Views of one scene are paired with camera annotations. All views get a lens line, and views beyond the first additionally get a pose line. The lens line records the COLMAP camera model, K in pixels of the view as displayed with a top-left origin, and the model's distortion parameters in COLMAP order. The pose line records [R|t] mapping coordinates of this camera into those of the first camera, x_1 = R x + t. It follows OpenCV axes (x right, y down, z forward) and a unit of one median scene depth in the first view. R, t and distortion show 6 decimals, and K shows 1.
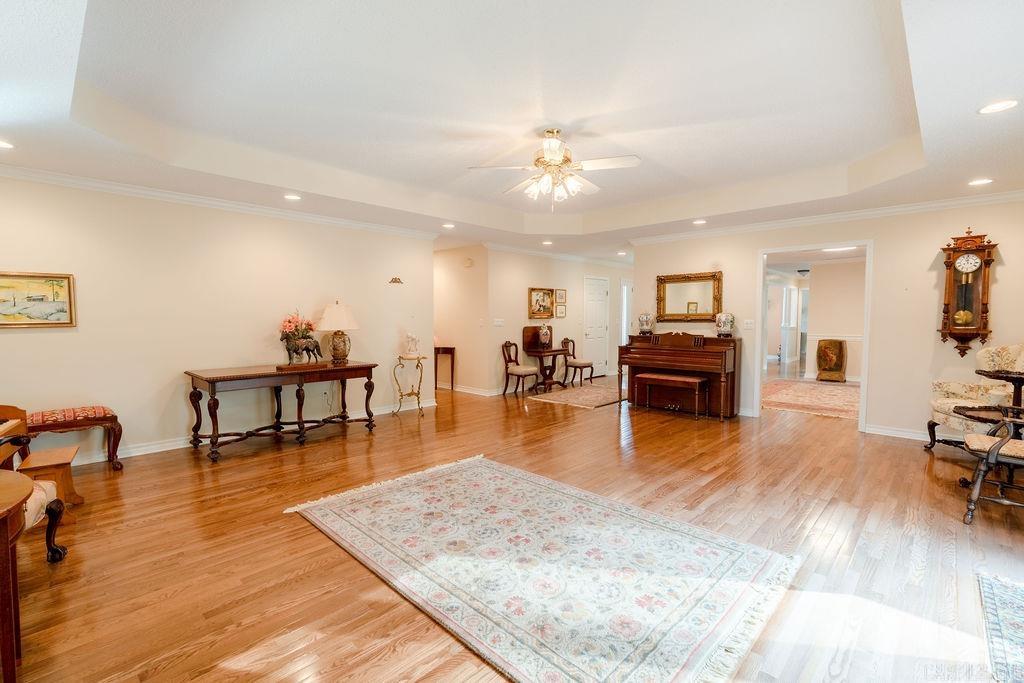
lens RADIAL K [[461.4, 0, 513.1], [0, 461.4, 341.9], [0, 0, 1]] dist [-0.005946, 0.000440]
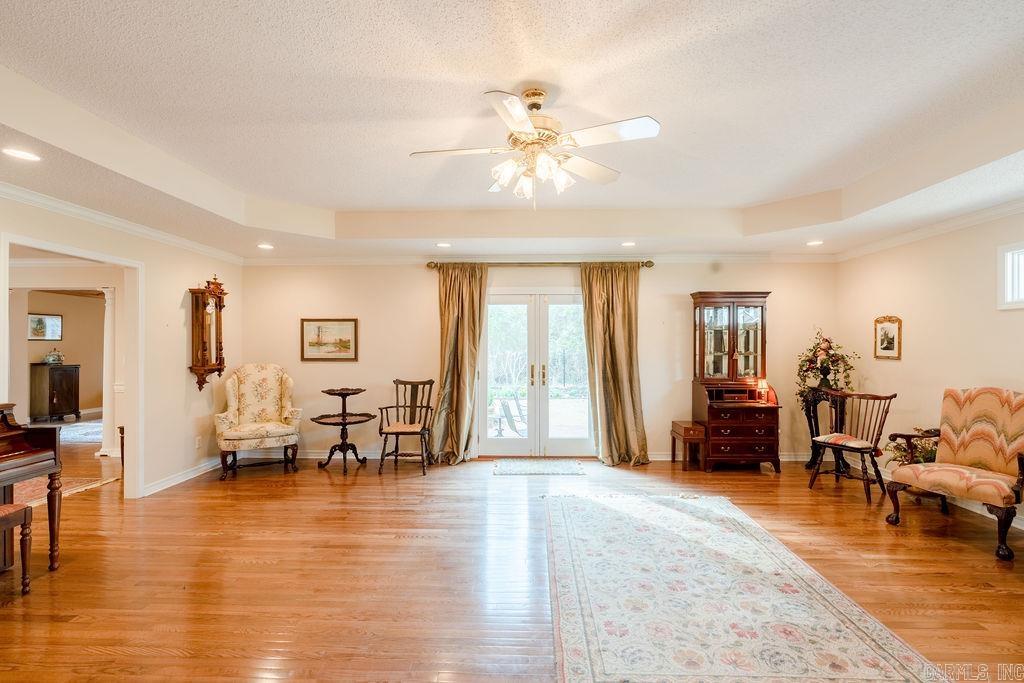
lens RADIAL K [[461.4, 0, 513.1], [0, 461.4, 341.9], [0, 0, 1]] dist [-0.005946, 0.000440]
pose [[-0.669742, 0.003154, 0.742587, -0.403096], [0.041724, 0.998571, 0.033390, -0.112207], [-0.741421, 0.053347, -0.668916, 1.493946]]
